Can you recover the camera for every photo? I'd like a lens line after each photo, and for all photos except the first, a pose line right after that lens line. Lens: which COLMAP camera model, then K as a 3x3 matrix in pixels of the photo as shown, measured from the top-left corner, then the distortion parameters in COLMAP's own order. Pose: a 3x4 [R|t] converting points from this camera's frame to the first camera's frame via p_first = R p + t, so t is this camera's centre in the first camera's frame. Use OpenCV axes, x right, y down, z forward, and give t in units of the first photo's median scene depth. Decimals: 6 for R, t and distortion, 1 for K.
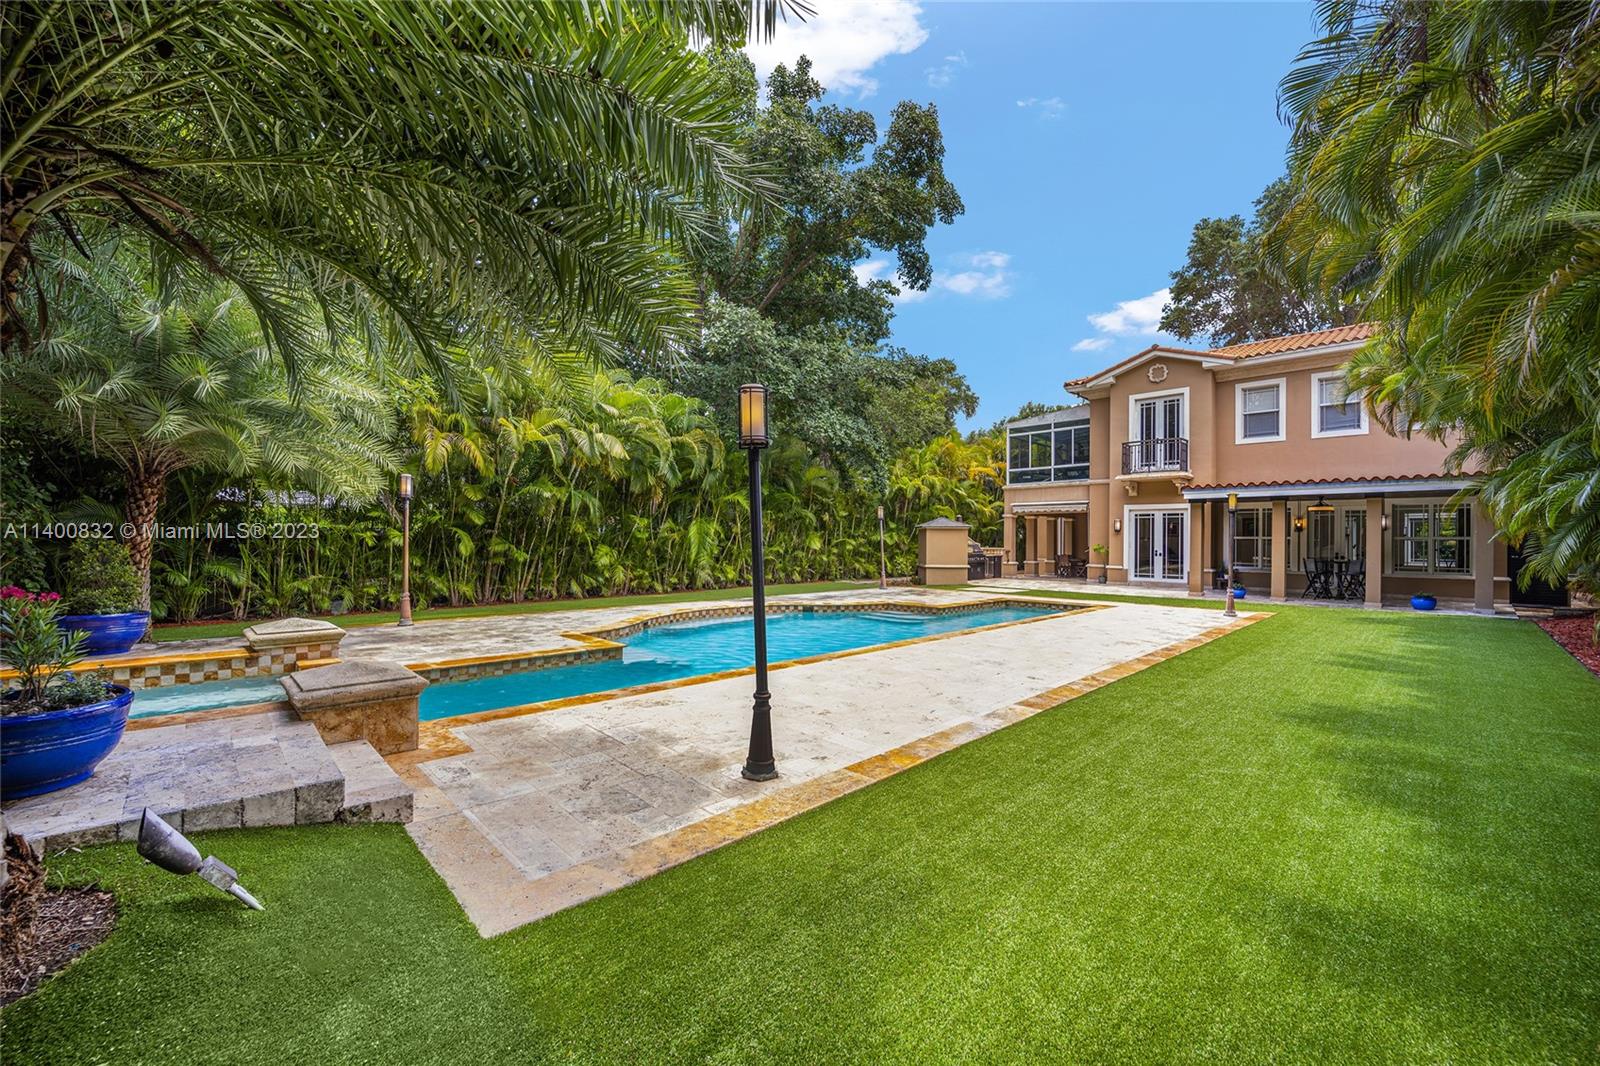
lens RADIAL K [[645.3, 0, 800.1], [0, 645.3, 544.4], [0, 0, 1]] dist [-0.023071, -0.000245]
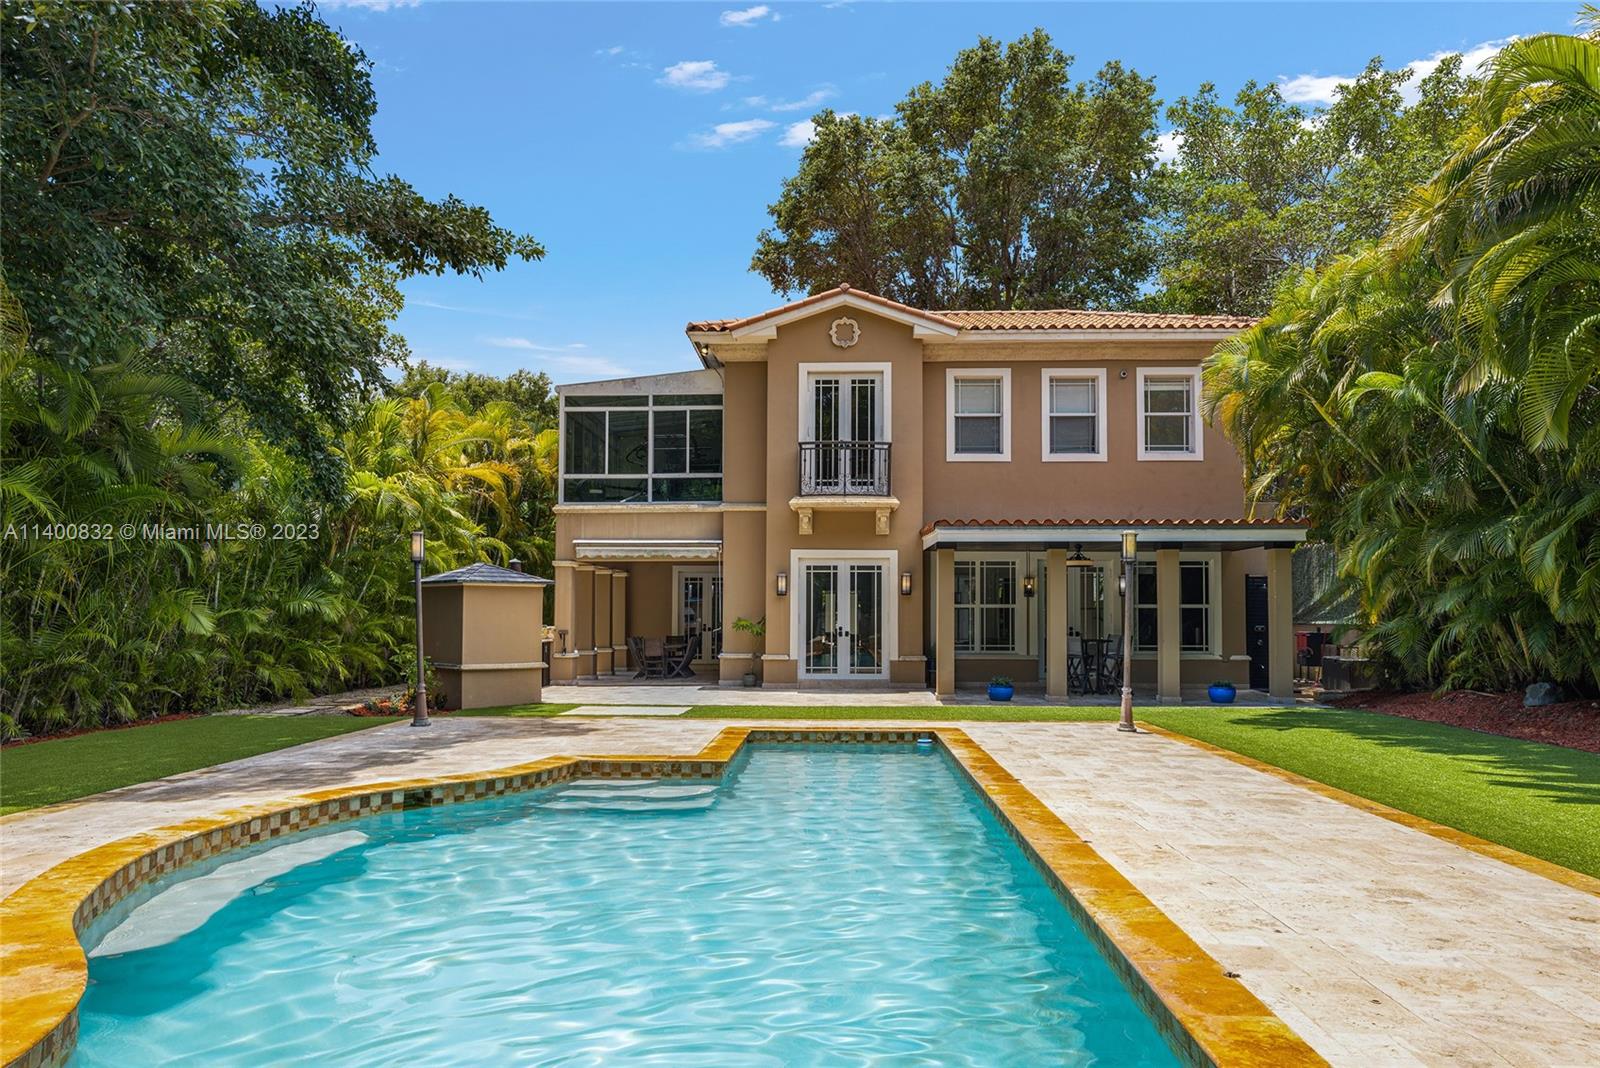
lens RADIAL K [[1109.2, 0, 802.5], [0, 1109.2, 568.9], [0, 0, 1]] dist [-0.003425, 0.001740]
pose [[0.721954, 0.024166, 0.691519, -0.194197], [0.007637, 0.999051, -0.042886, -0.000724], [-0.691899, 0.036243, 0.721084, 0.288584]]
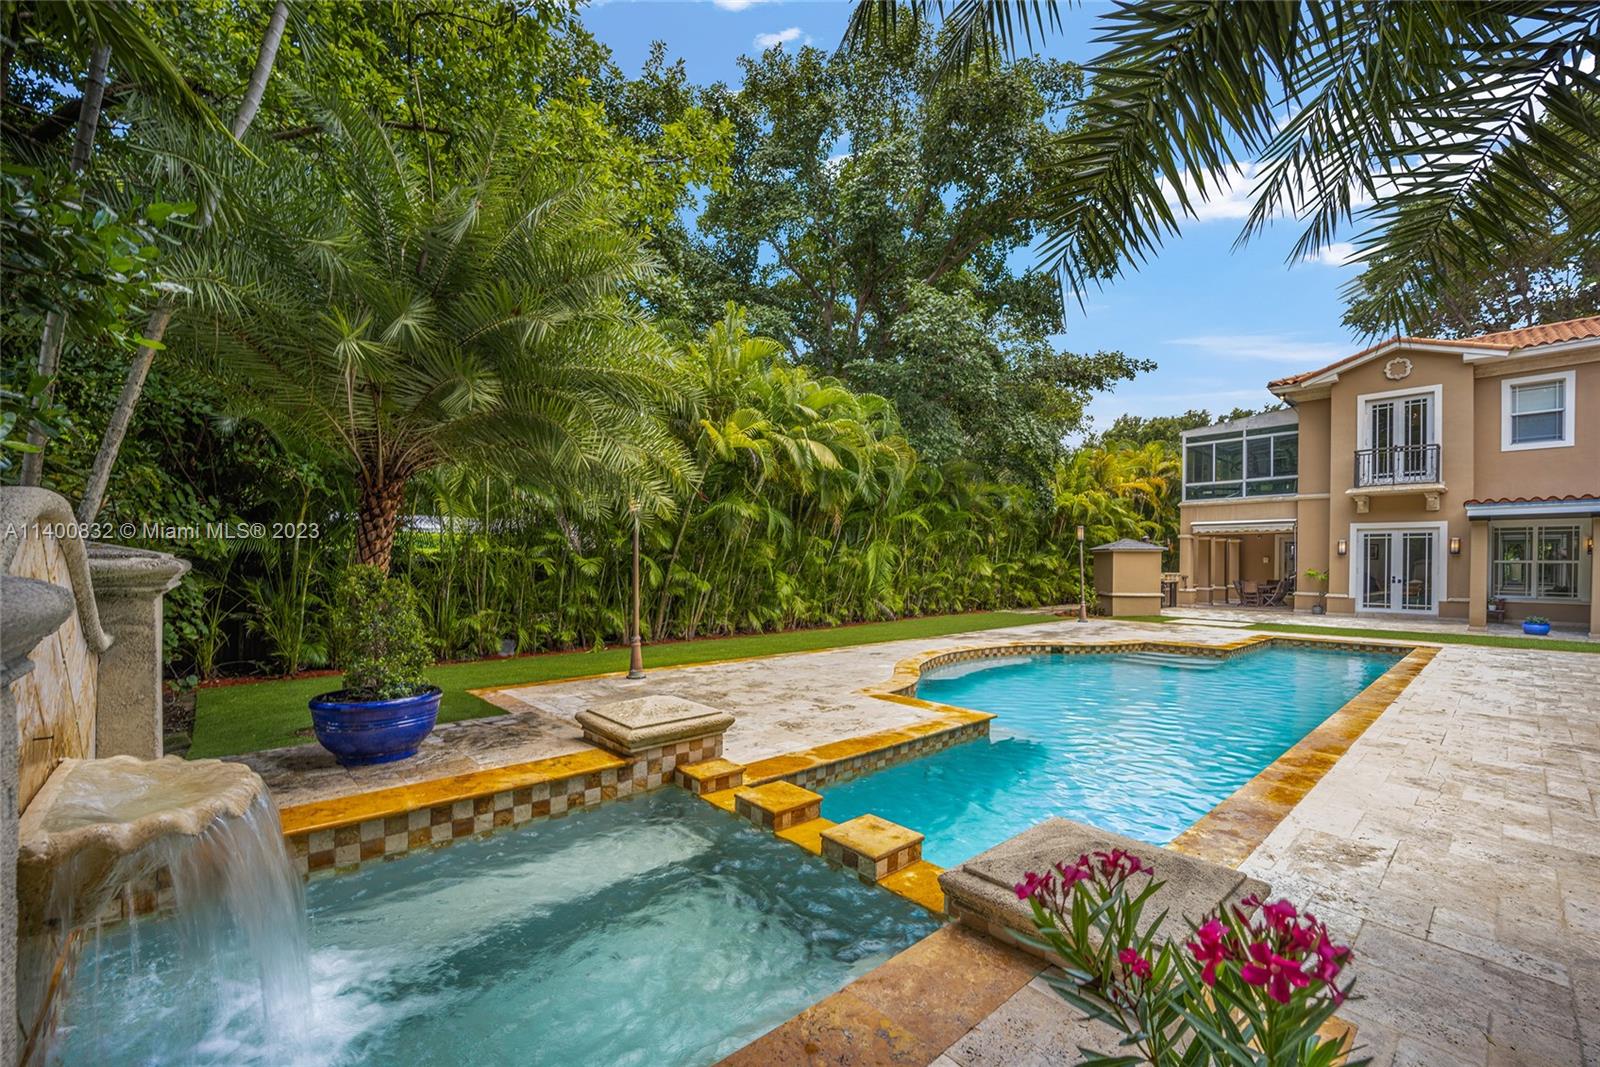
lens RADIAL K [[655.5, 0, 804.9], [0, 655.5, 569.1], [0, 0, 1]] dist [-0.021975, -0.000188]
pose [[0.998952, -0.001347, -0.045753, -0.198529], [0.001543, 0.999990, 0.004266, -0.005410], [0.045747, -0.004332, 0.998944, 0.110391]]
